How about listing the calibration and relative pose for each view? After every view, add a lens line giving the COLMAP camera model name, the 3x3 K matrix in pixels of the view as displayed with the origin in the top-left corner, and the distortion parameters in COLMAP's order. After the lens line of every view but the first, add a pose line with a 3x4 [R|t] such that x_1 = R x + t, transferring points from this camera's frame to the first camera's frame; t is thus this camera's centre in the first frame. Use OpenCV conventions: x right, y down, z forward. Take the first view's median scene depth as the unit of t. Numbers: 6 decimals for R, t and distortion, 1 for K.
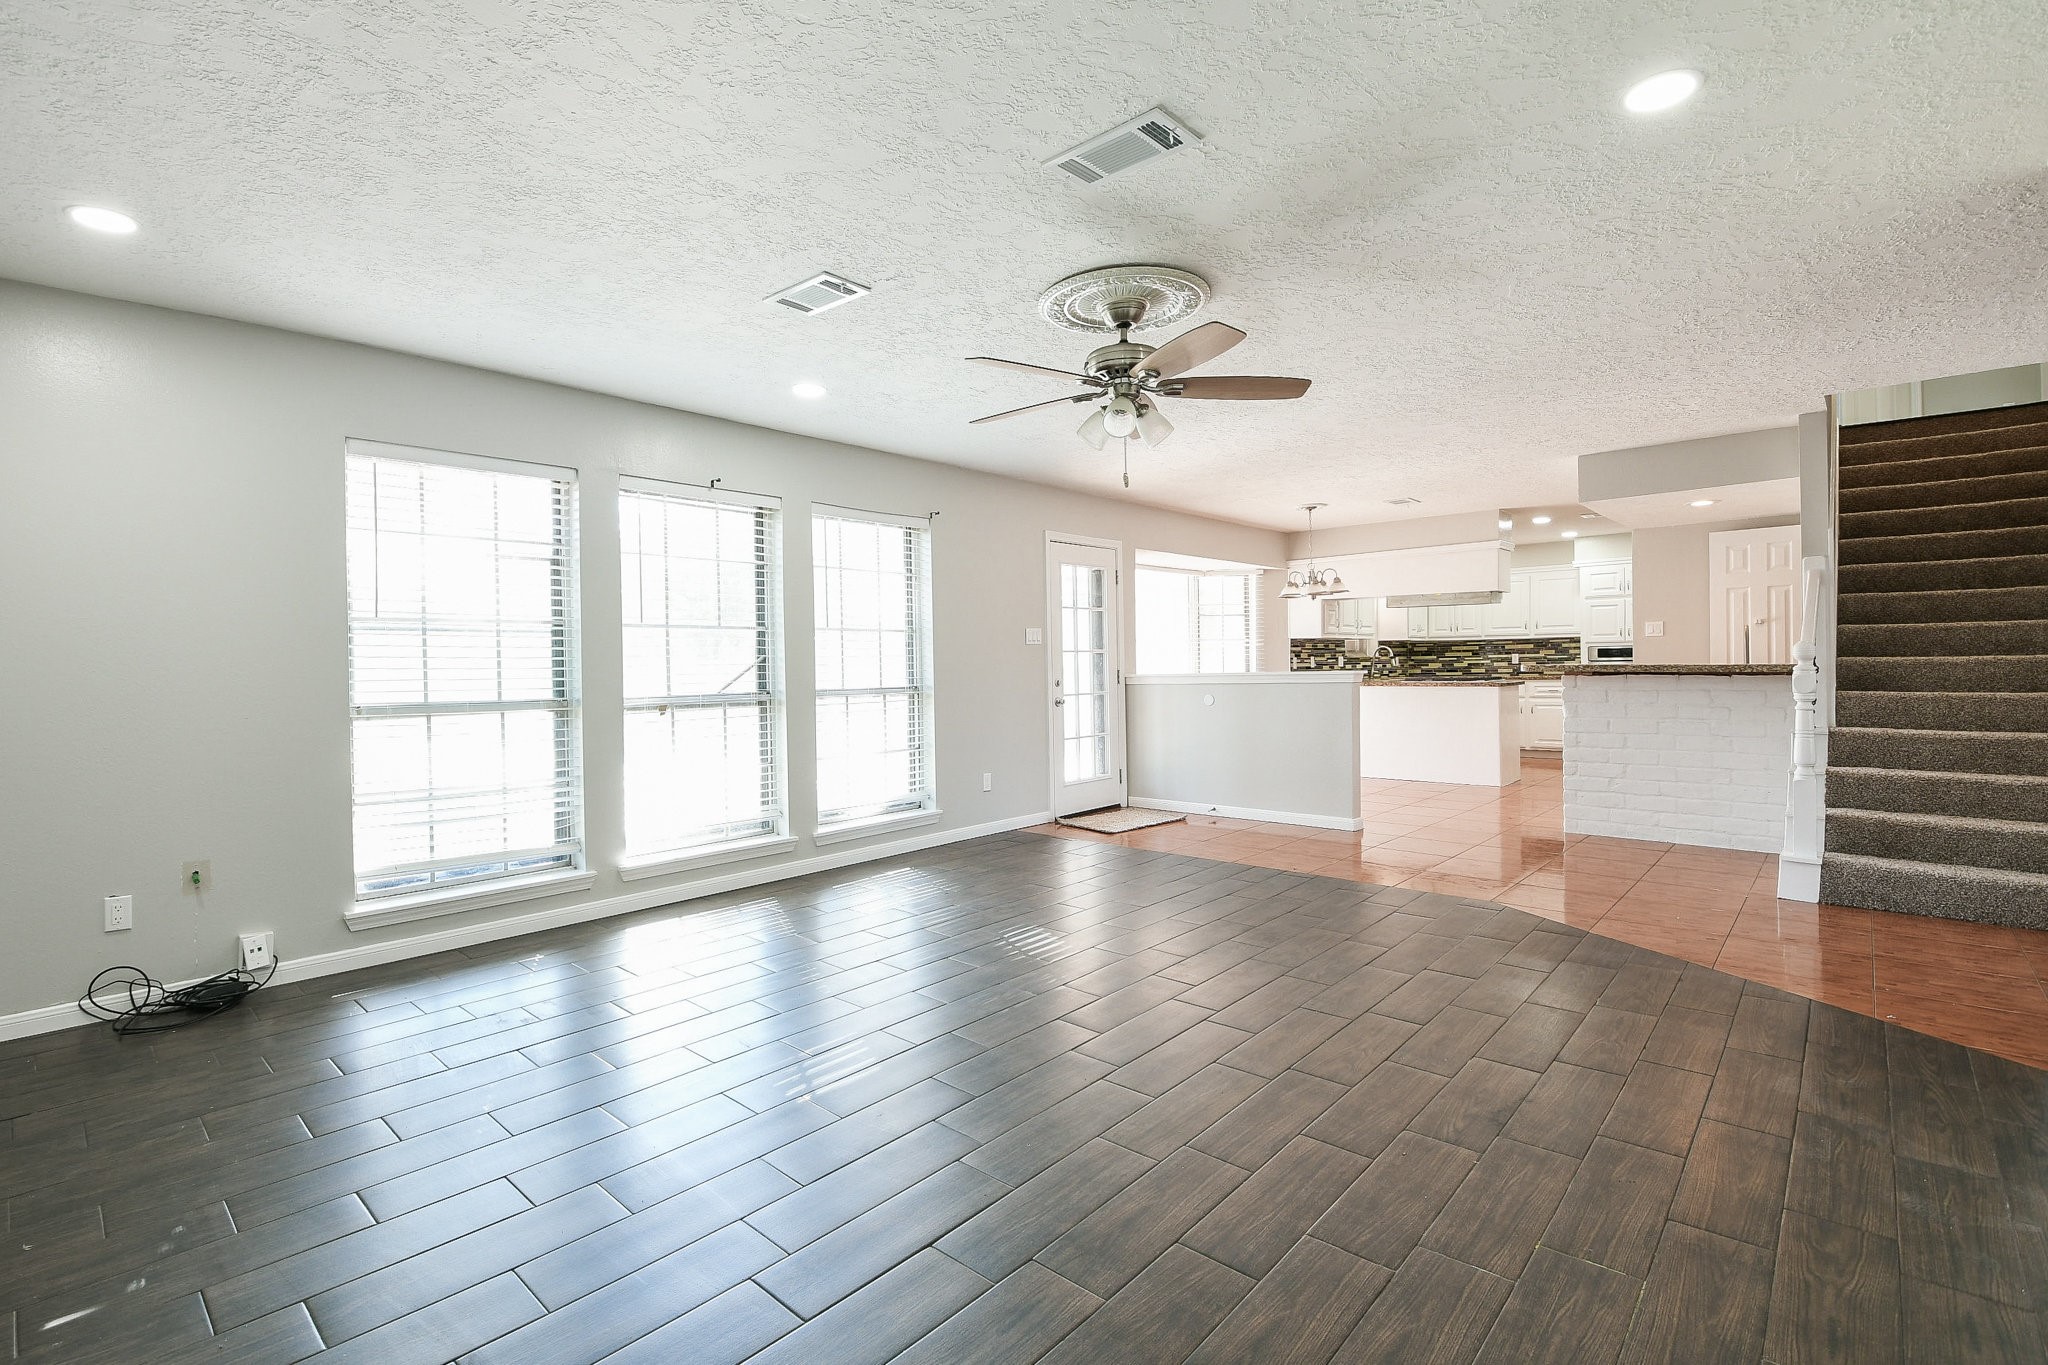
lens RADIAL K [[929.6, 0, 1023.7], [0, 929.6, 663.9], [0, 0, 1]] dist [0.022728, -0.030917]
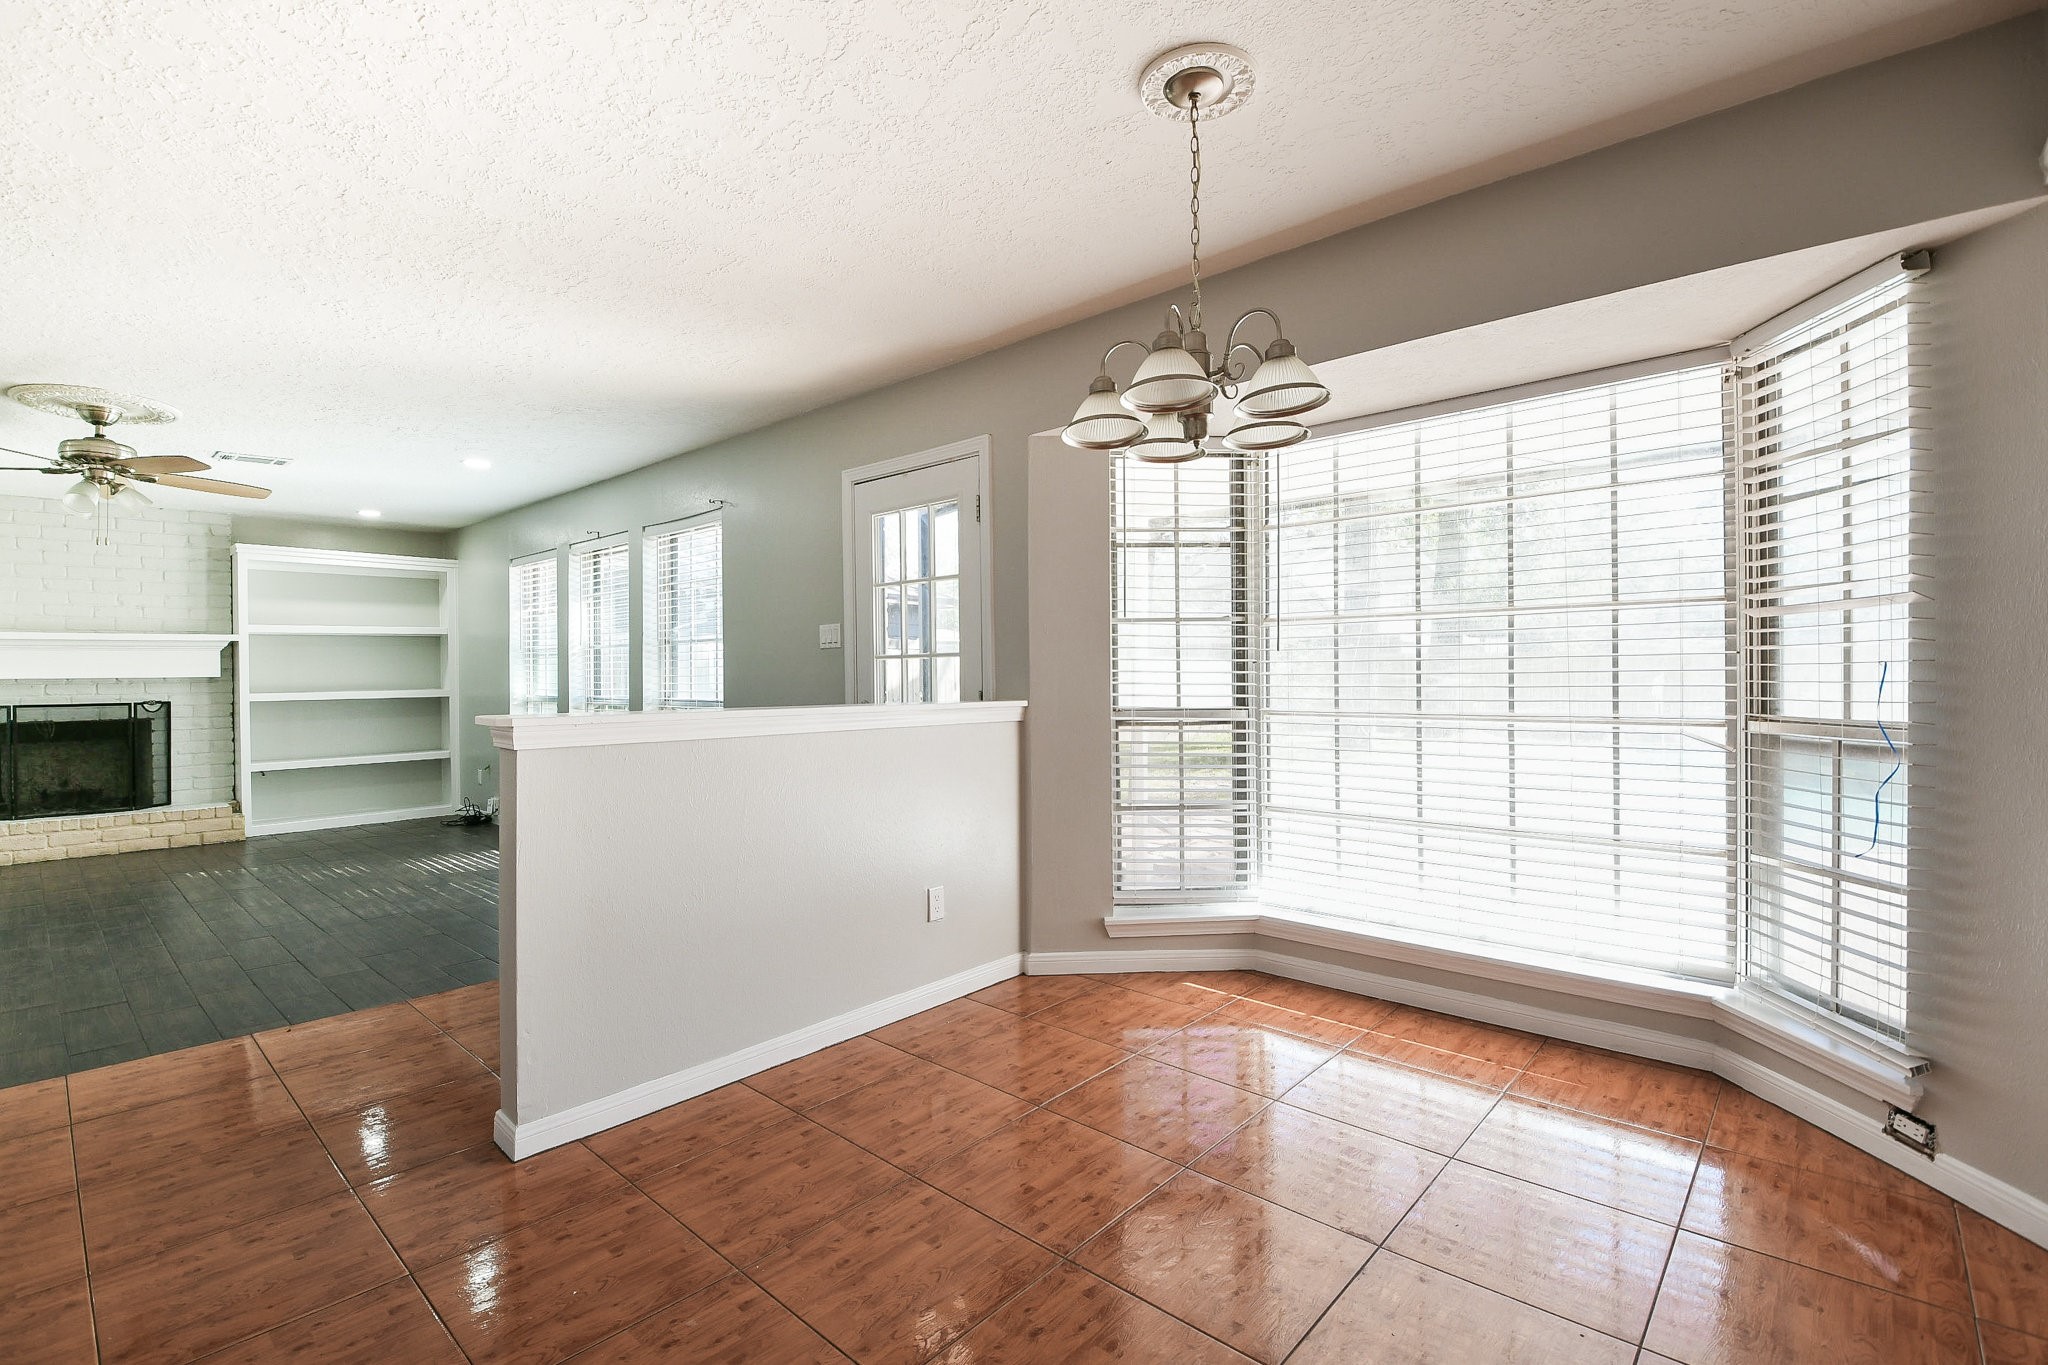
lens RADIAL K [[929.6, 0, 1023.7], [0, 929.6, 663.9], [0, 0, 1]] dist [0.022728, -0.030917]
pose [[-0.007454, 0.007706, -0.999943, 0.610330], [0.010910, 0.999911, 0.007624, -0.011492], [0.999913, -0.010853, -0.007538, 1.019877]]
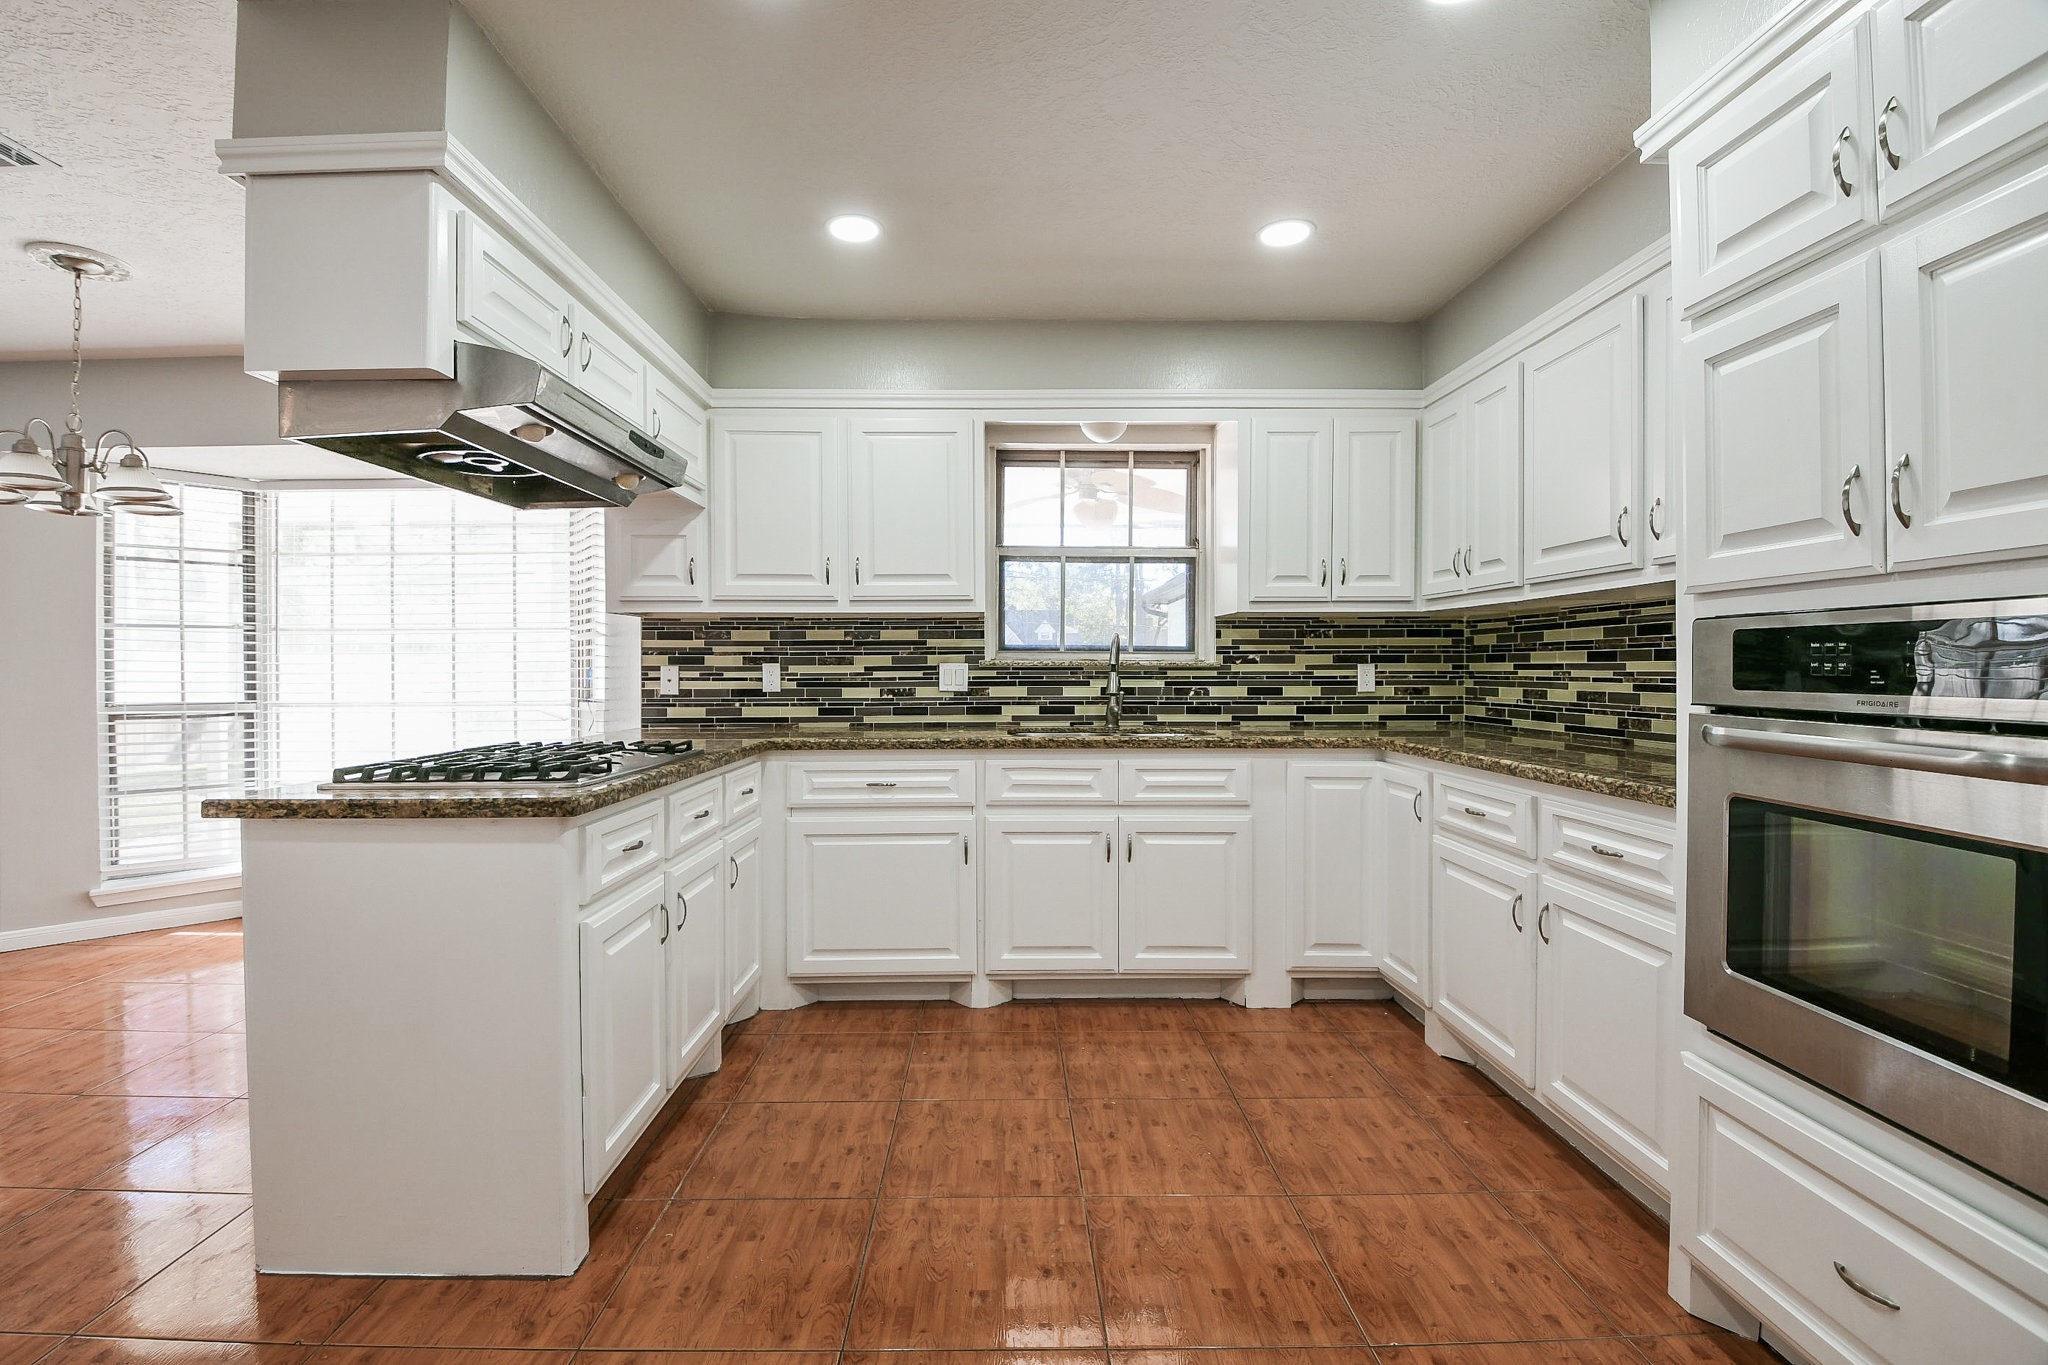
lens RADIAL K [[901.3, 0, 1016.4], [0, 901.3, 672.7], [0, 0, 1]] dist [0.000387, -0.012145]
pose [[0.674971, 0.017115, -0.737646, 0.877627], [-0.006626, 0.999831, 0.017135, -0.014820], [0.737814, -0.006678, 0.674971, 1.108879]]
